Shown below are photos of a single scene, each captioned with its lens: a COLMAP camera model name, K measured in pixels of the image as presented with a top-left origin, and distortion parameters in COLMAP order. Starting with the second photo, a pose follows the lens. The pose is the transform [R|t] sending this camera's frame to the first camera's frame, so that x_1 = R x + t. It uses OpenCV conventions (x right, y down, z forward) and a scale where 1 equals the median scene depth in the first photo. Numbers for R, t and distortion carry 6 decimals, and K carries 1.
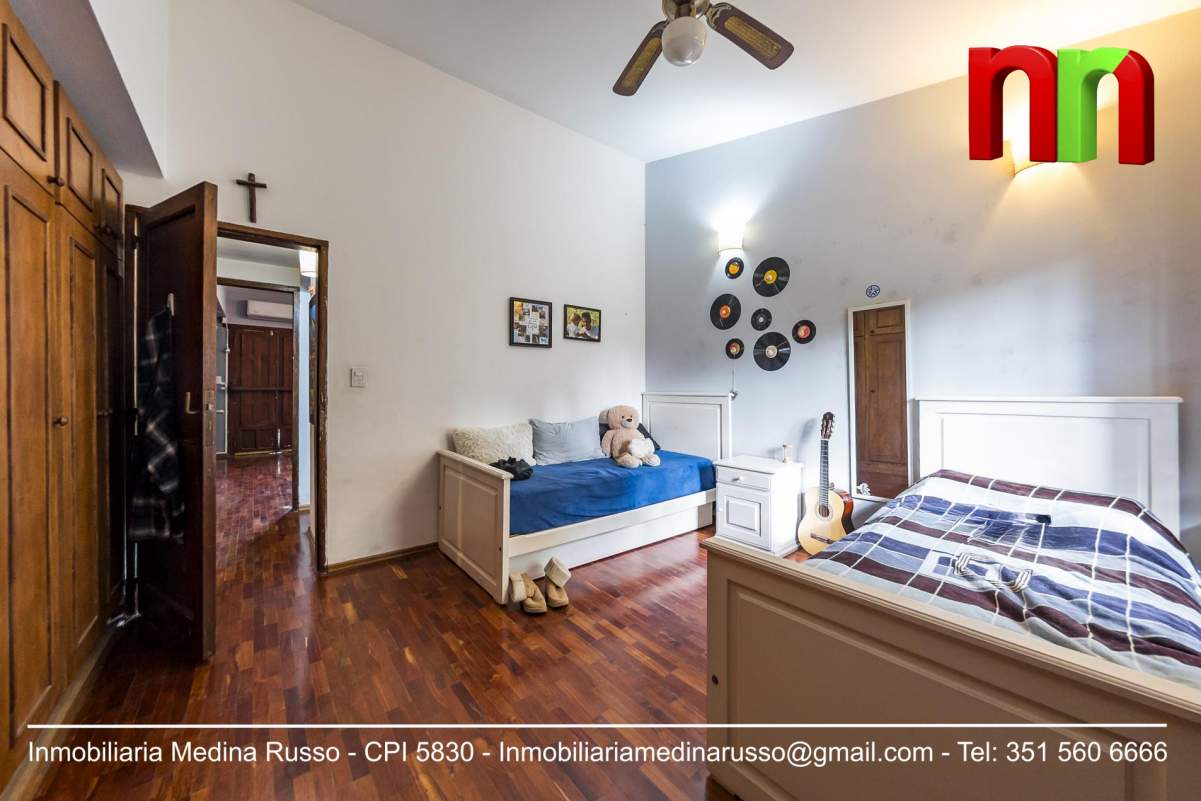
lens RADIAL K [[430.2, 0, 602.4], [0, 430.2, 381.7], [0, 0, 1]] dist [0.000785, 0.000078]
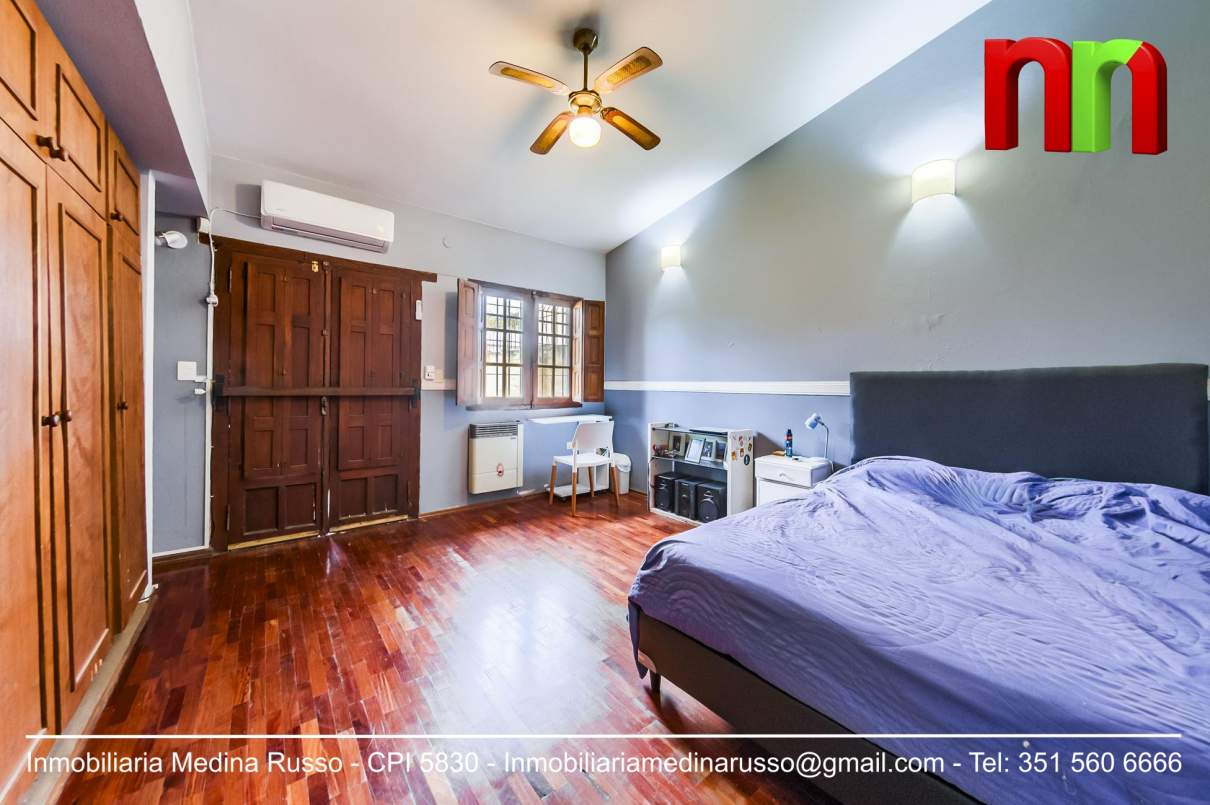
lens RADIAL K [[413.8, 0, 604.8], [0, 413.8, 366.3], [0, 0, 1]] dist [-0.001712, -0.000279]
pose [[0.999990, -0.003357, -0.002838, -0.157941], [0.003316, 0.999888, -0.014588, -0.000408], [0.002887, 0.014578, 0.999890, 0.193868]]
